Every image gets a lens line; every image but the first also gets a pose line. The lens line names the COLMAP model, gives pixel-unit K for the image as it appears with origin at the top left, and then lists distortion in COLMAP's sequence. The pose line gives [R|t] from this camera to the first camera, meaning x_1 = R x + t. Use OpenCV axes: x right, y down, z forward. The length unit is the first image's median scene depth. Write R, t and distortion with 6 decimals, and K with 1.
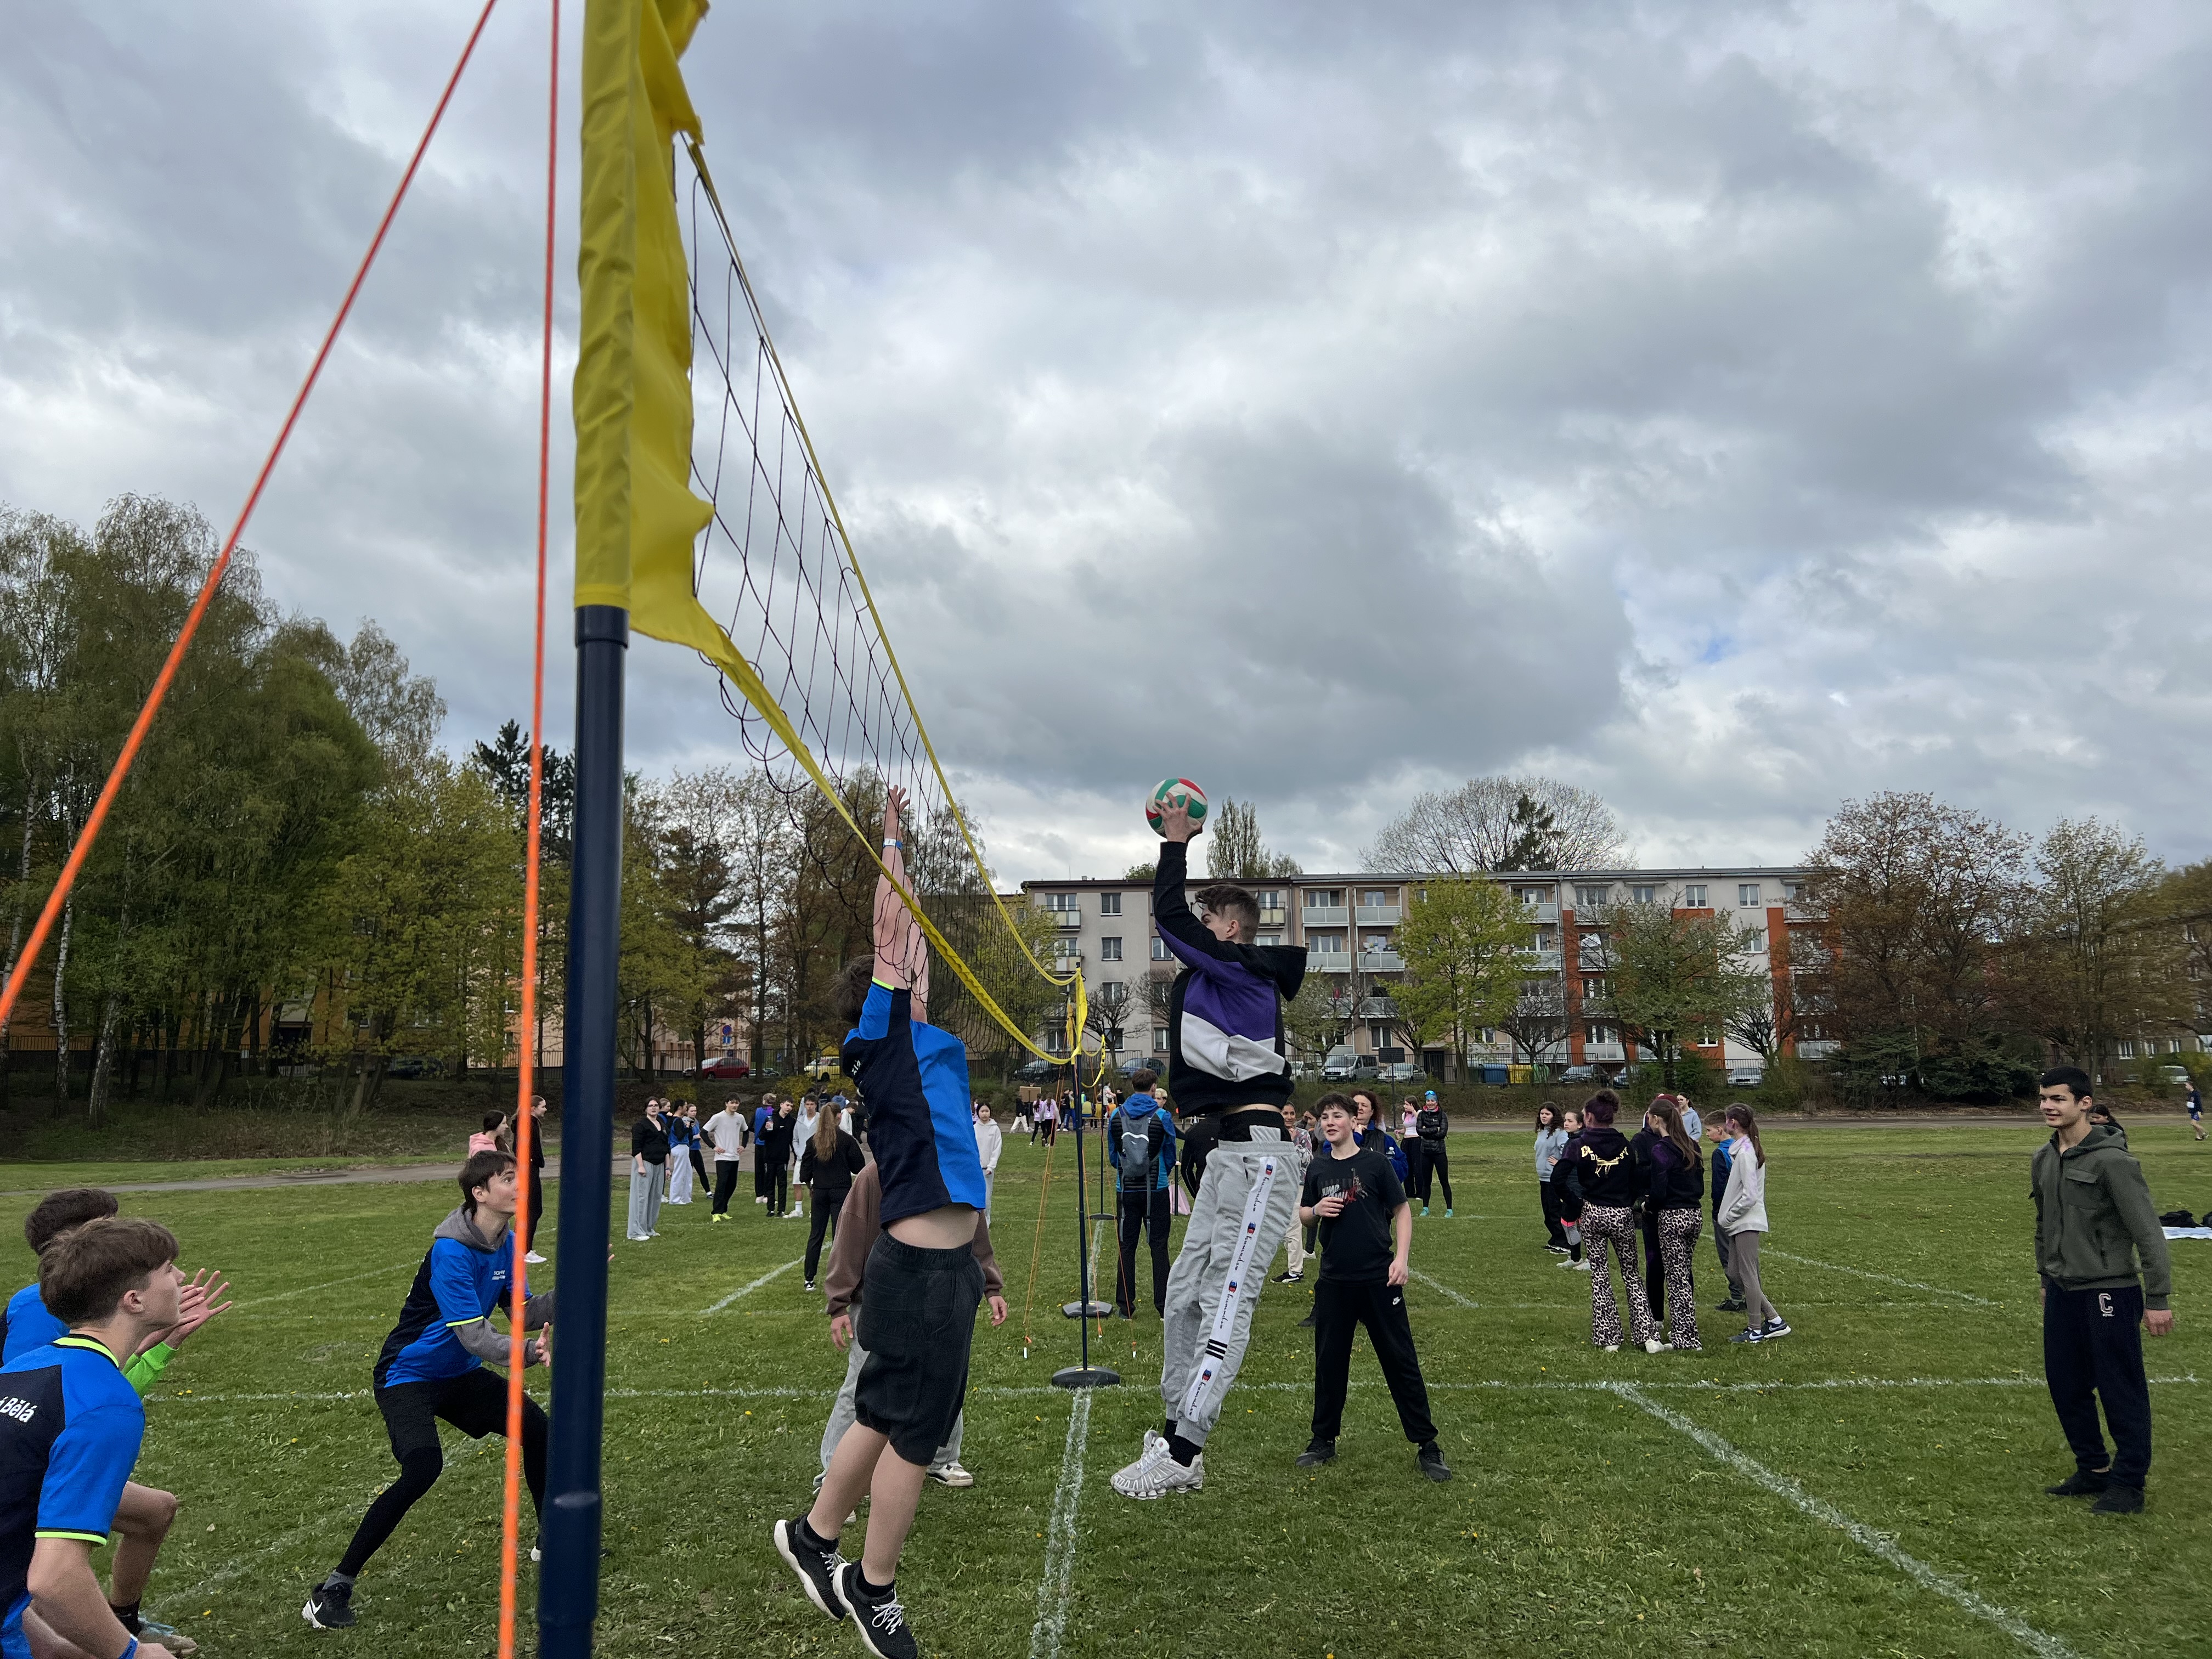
lens RADIAL K [[1669.1, 0, 1105.2], [0, 1669.1, 847.8], [0, 0, 1]] dist [0.076584, -0.091363]
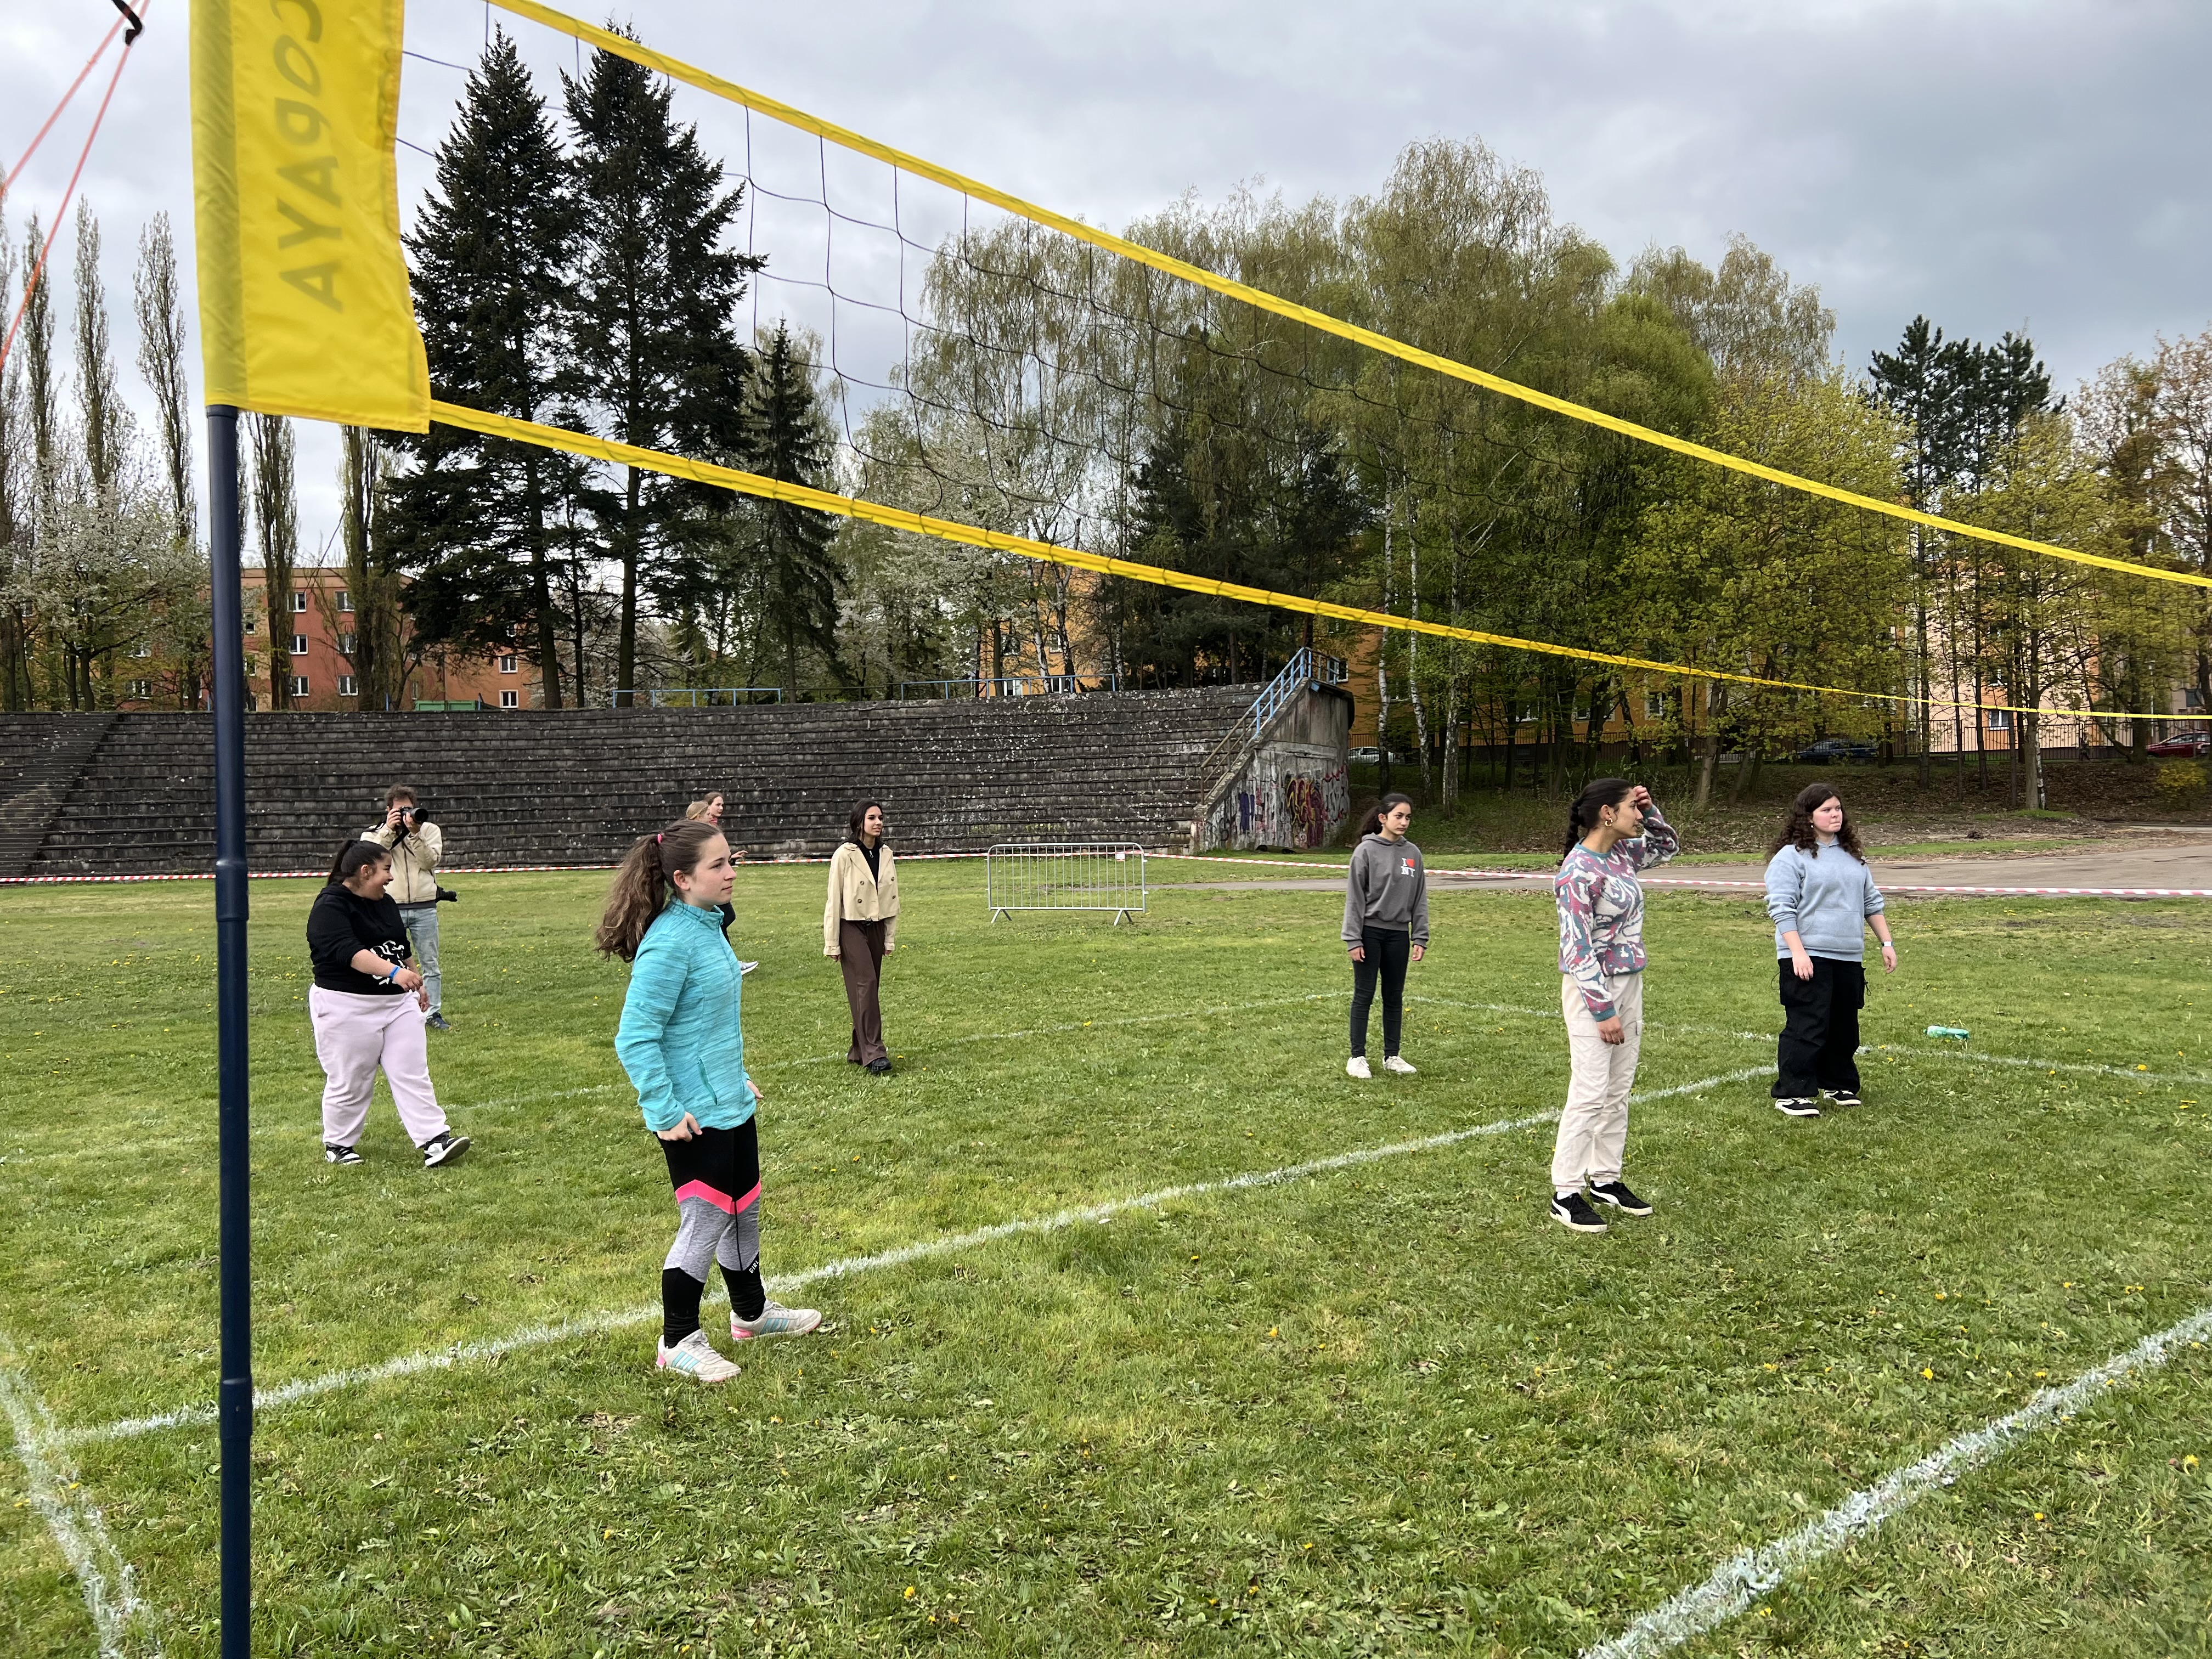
lens RADIAL K [[1693.1, 0, 1119.4], [0, 1693.1, 796.0], [0, 0, 1]] dist [0.116755, -0.109030]
pose [[0.653232, -0.010919, -0.757079, 0.016532], [0.123520, 0.988038, 0.092328, 0.021237], [0.747015, -0.153826, 0.646766, 0.124740]]
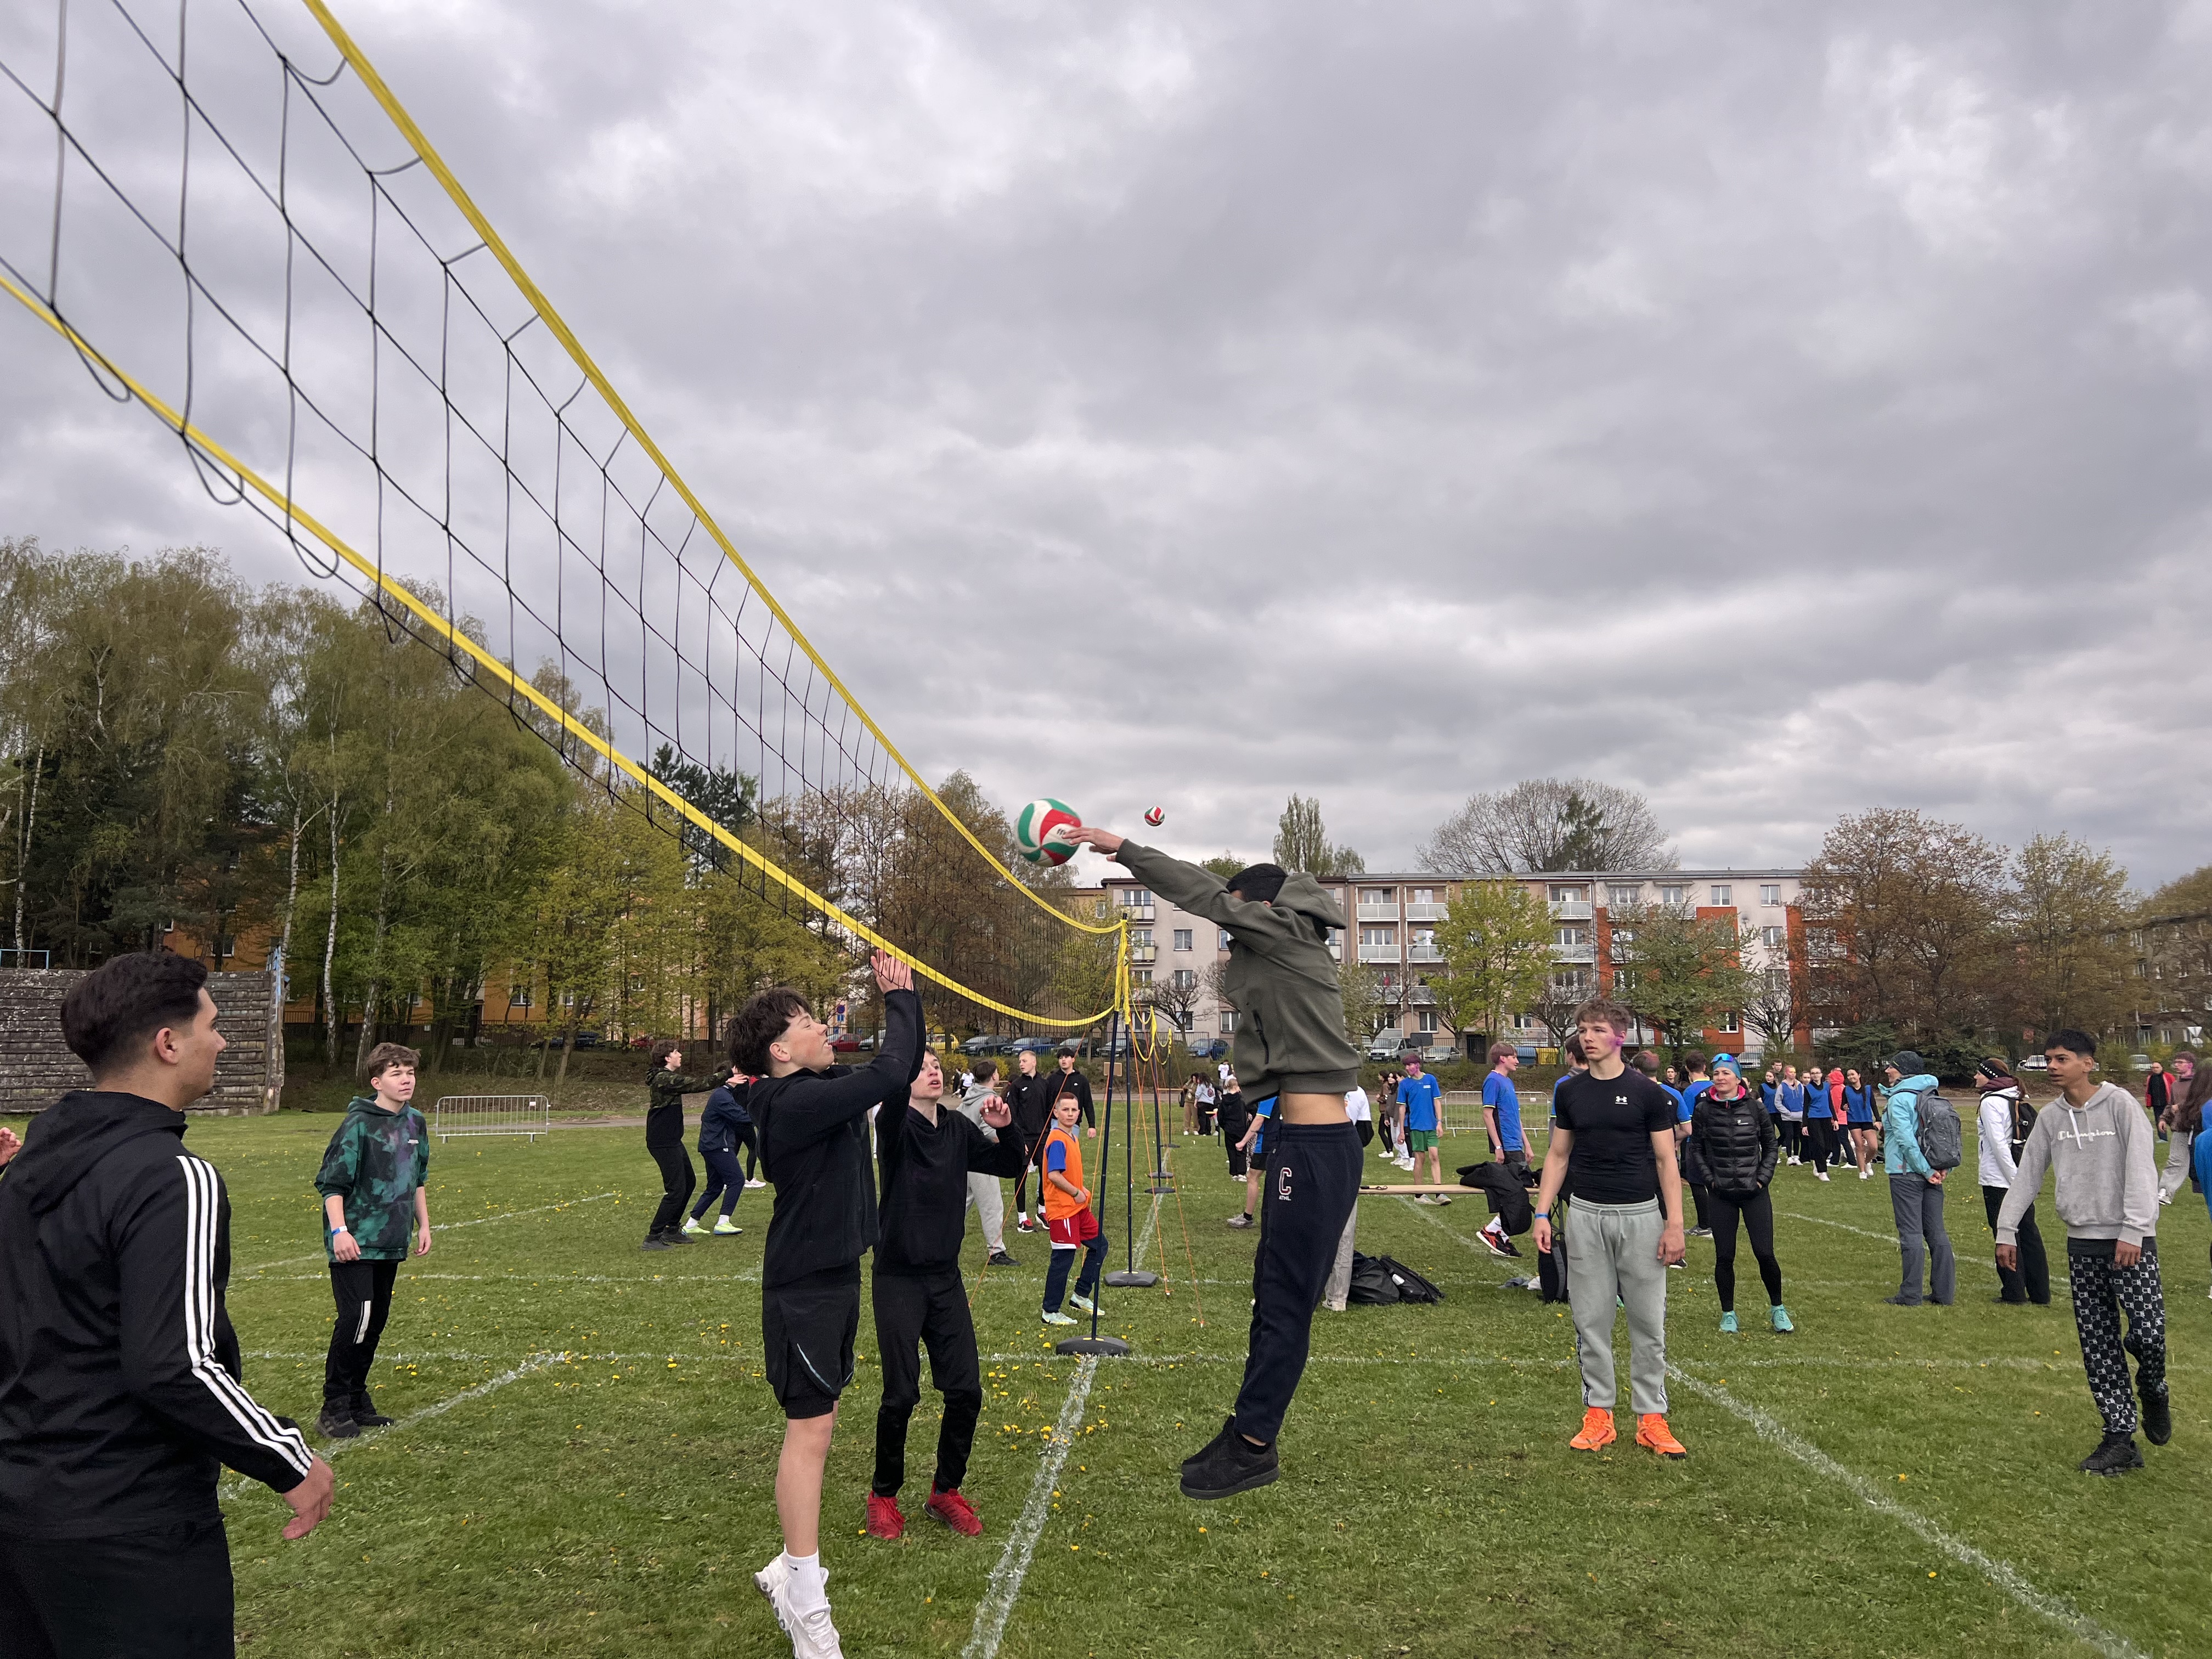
lens RADIAL K [[1670.3, 0, 1104.4], [0, 1670.3, 875.0], [0, 0, 1]] dist [0.076047, -0.090025]
pose [[0.998996, 0.005293, -0.044477, 0.001042], [-0.003981, 0.999556, 0.029523, -0.016650], [0.044614, -0.029316, 0.998574, -0.118681]]
